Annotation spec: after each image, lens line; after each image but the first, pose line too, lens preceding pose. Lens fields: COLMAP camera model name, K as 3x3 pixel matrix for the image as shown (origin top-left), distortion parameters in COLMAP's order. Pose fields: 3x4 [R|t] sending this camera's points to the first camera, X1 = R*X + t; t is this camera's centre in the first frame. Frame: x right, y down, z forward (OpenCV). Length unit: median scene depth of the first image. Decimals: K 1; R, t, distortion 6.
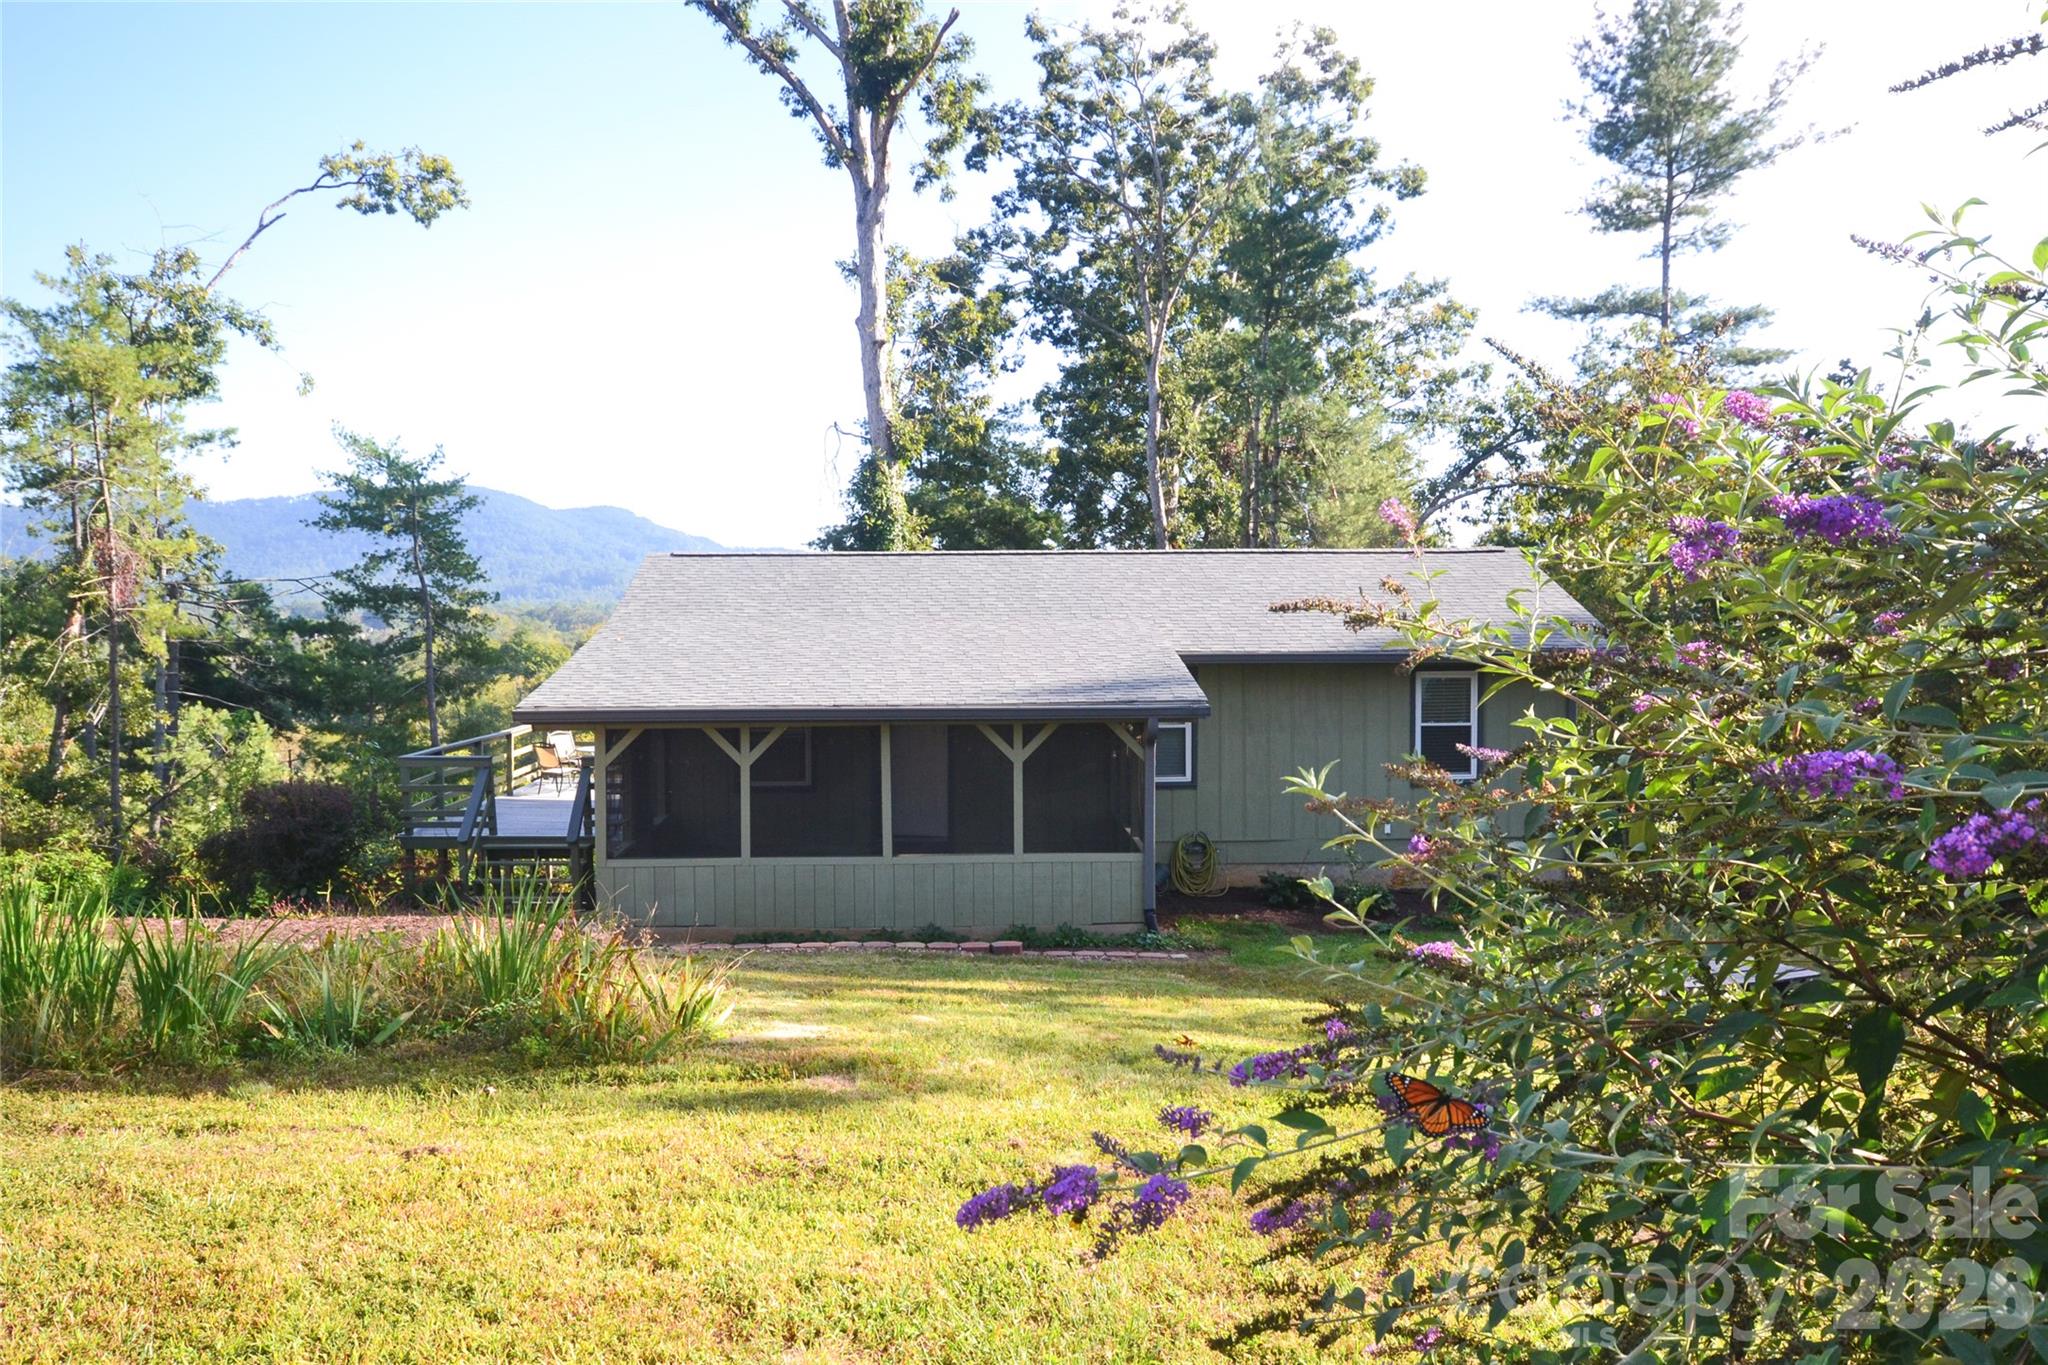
lens RADIAL K [[1700.7, 0, 1024.0], [0, 1700.7, 682.5], [0, 0, 1]] dist [-0.011390, 0.011310]
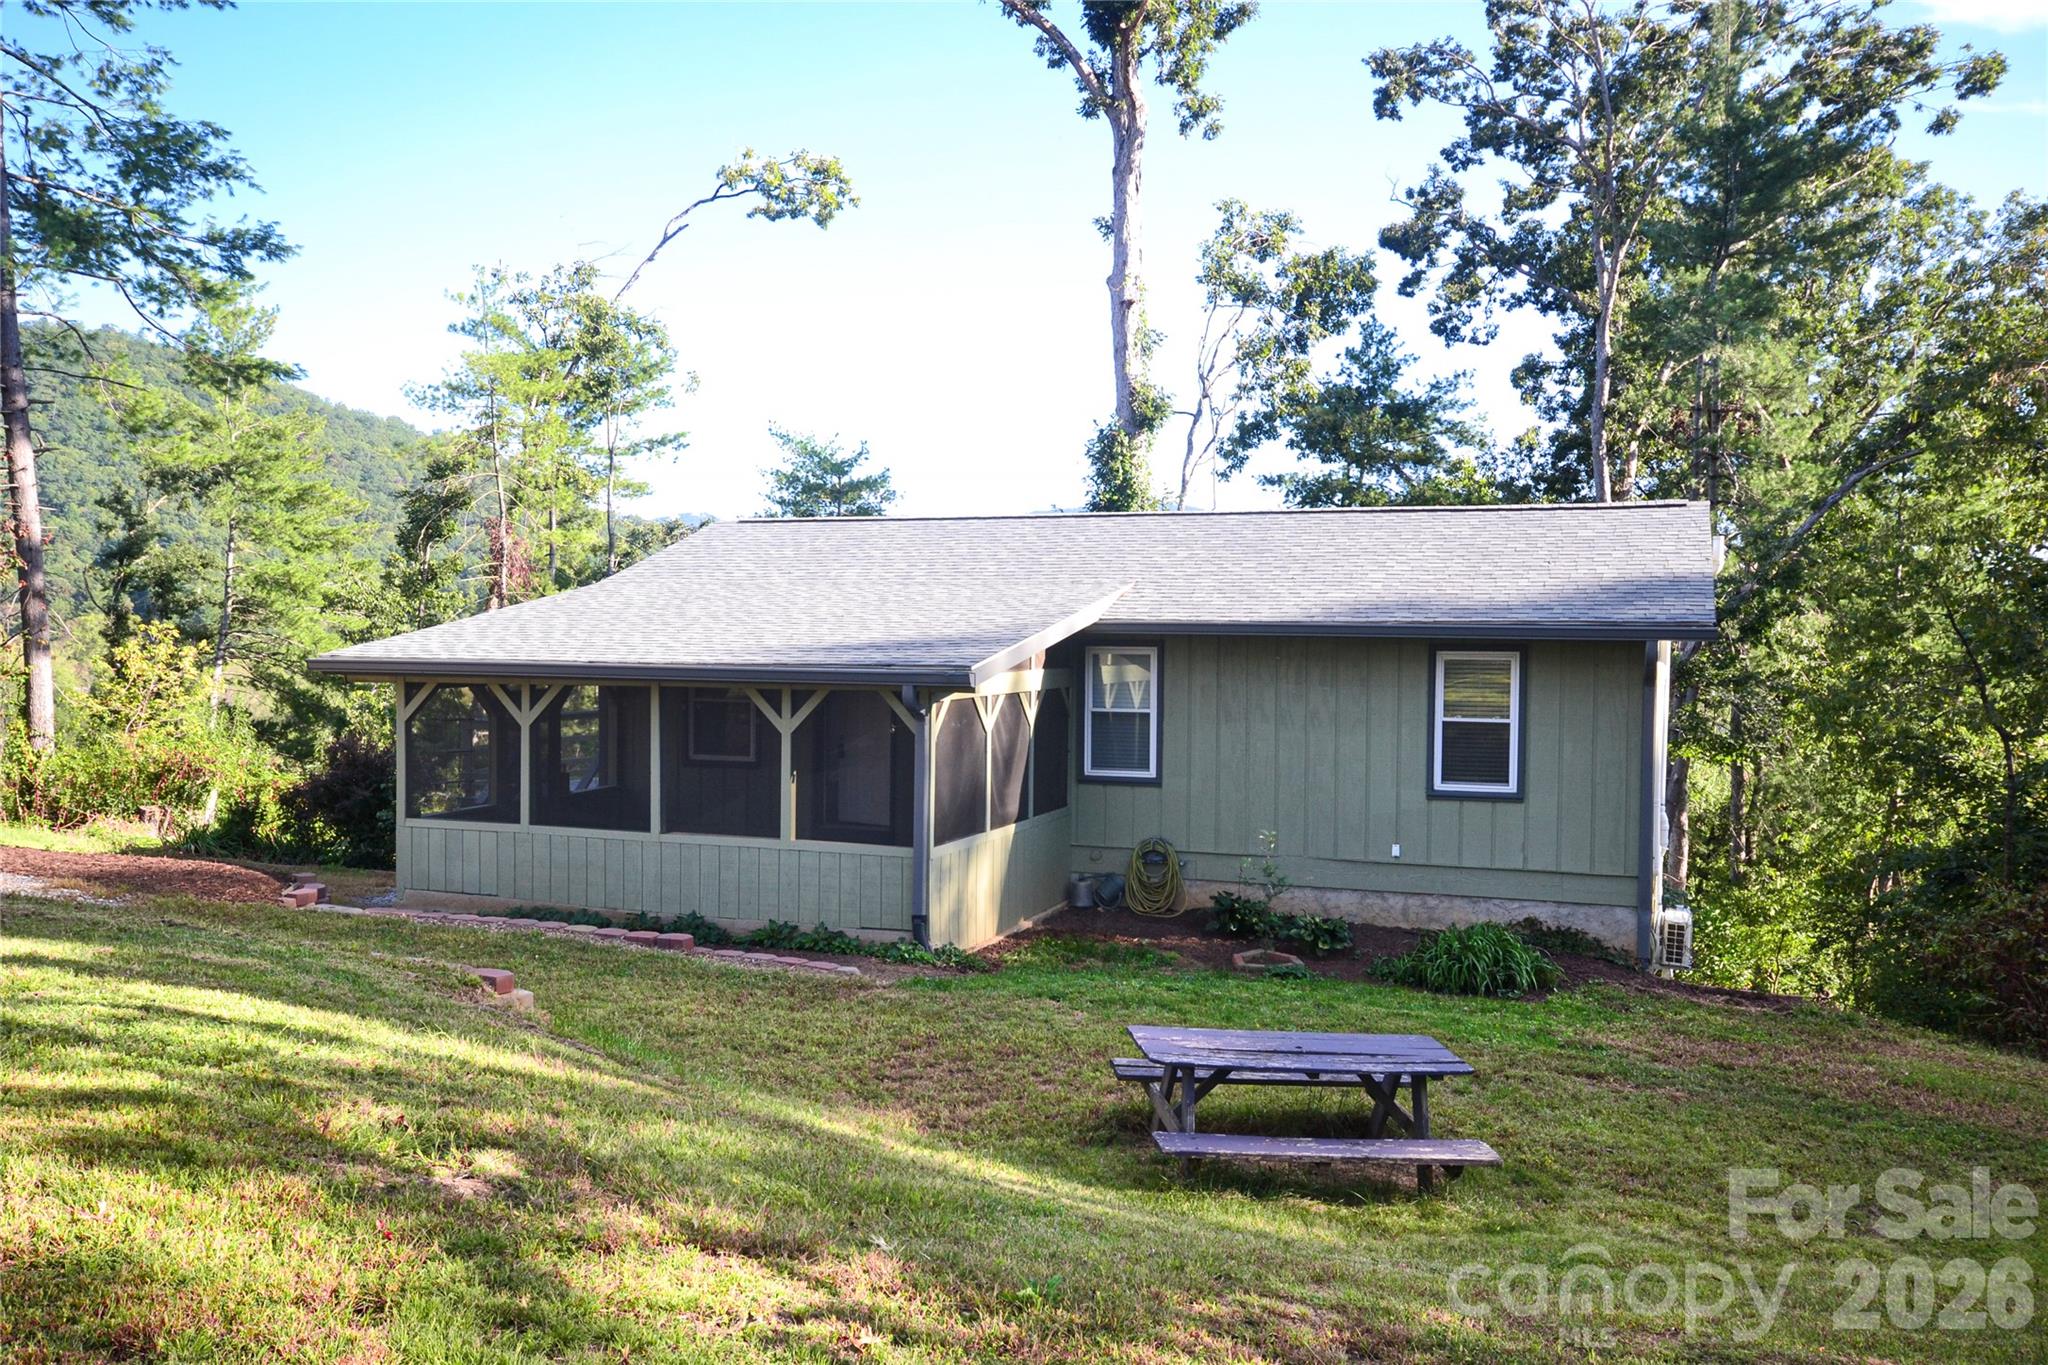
lens RADIAL K [[1679.2, 0, 1024.0], [0, 1679.2, 682.5], [0, 0, 1]] dist [0.024707, -0.000669]
pose [[0.911339, 0.027400, -0.410744, 0.198091], [-0.031069, 0.999515, -0.002259, 0.008316], [0.410483, 0.014820, 0.911748, 0.119454]]
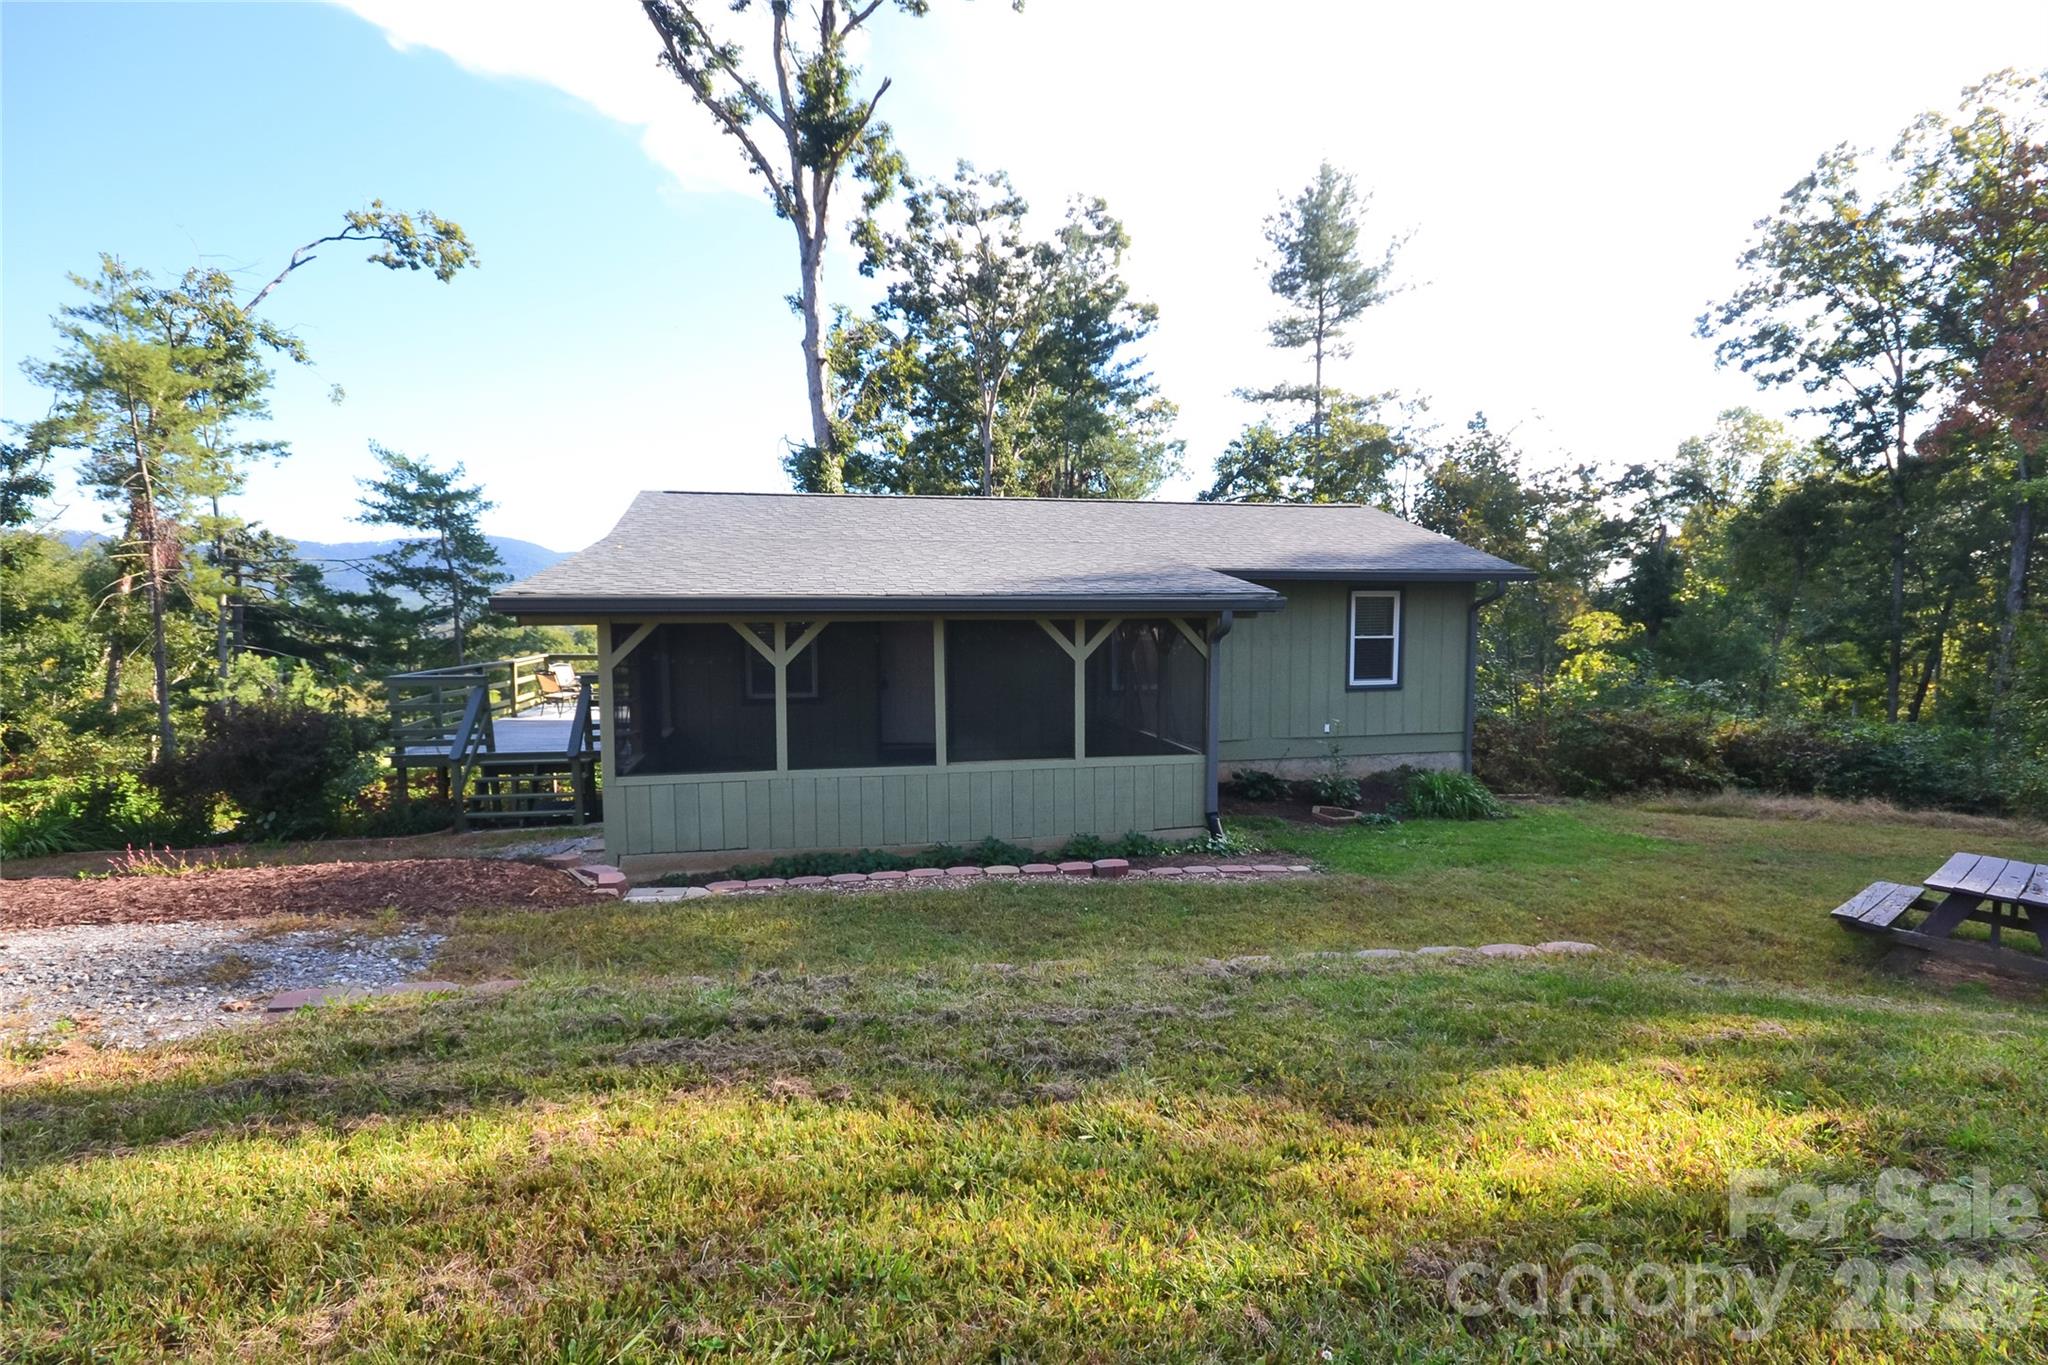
lens RADIAL K [[954.8, 0, 1008.0], [0, 954.8, 691.1], [0, 0, 1]] dist [0.001210, -0.001447]
pose [[0.985838, -0.011916, 0.167277, -0.056639], [0.006318, 0.999403, 0.033956, 0.019865], [-0.167581, -0.032419, 0.985325, 0.213884]]
